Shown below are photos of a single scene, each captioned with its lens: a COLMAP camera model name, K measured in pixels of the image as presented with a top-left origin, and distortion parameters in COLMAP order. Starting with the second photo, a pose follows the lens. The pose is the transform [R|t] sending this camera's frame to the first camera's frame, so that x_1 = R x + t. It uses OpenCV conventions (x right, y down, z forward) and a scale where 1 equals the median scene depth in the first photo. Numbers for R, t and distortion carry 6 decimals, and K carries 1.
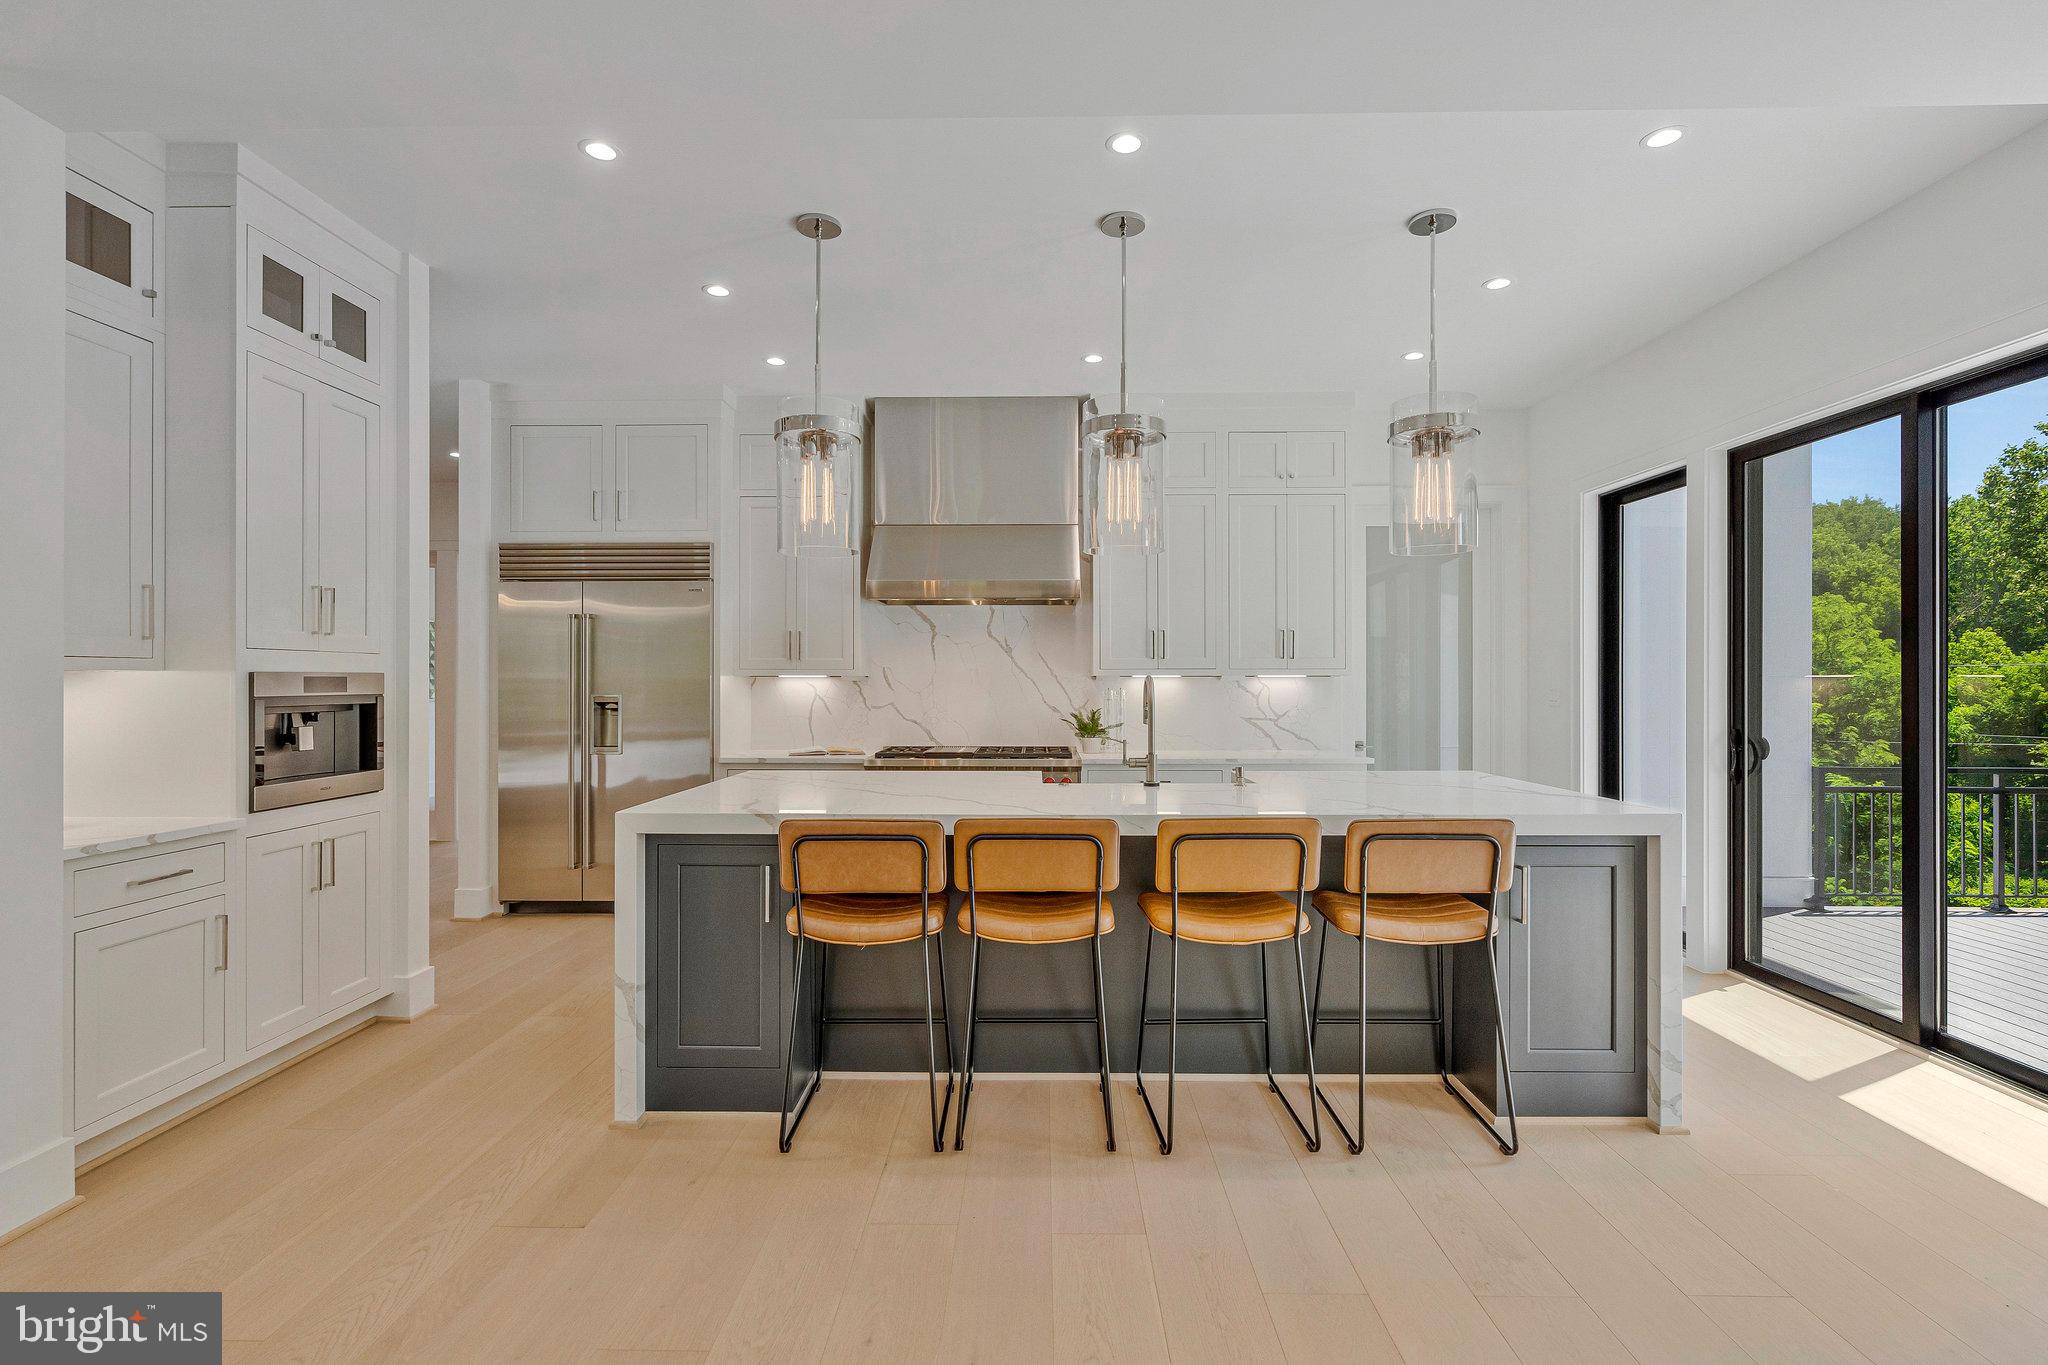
lens RADIAL K [[932.1, 0, 1022.9], [0, 932.1, 676.5], [0, 0, 1]] dist [0.000993, -0.000126]
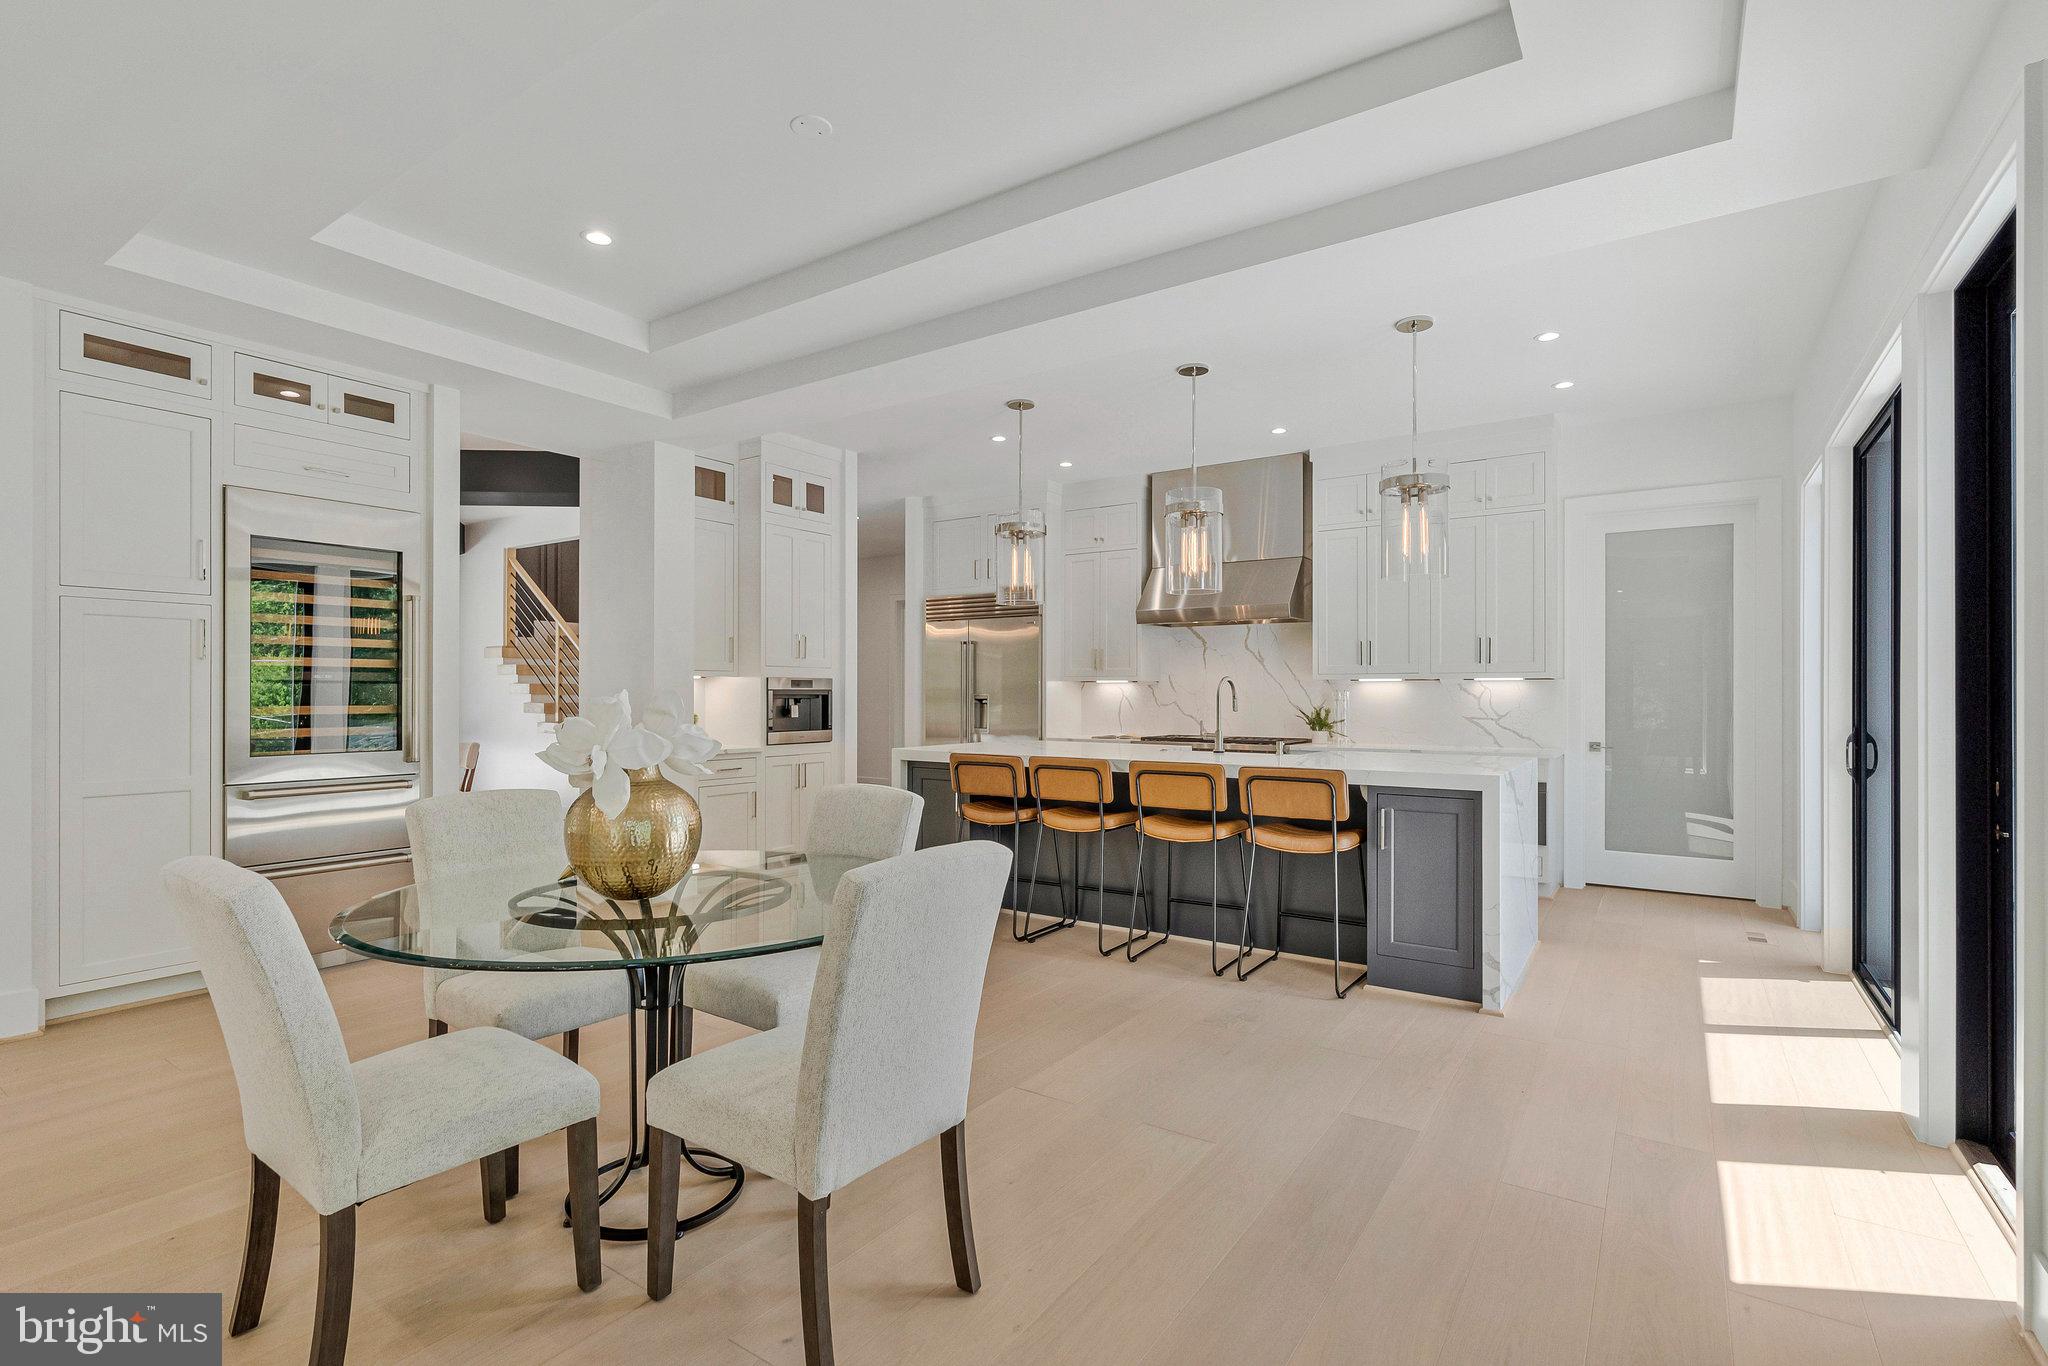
lens RADIAL K [[951.6, 0, 1015.5], [0, 951.6, 689.3], [0, 0, 1]] dist [0.002740, 0.000485]
pose [[0.835317, 0.000190, -0.549769, 0.705087], [-0.000330, 1.000000, -0.000155, 0.019513], [0.549769, 0.000311, 0.835317, -0.411700]]
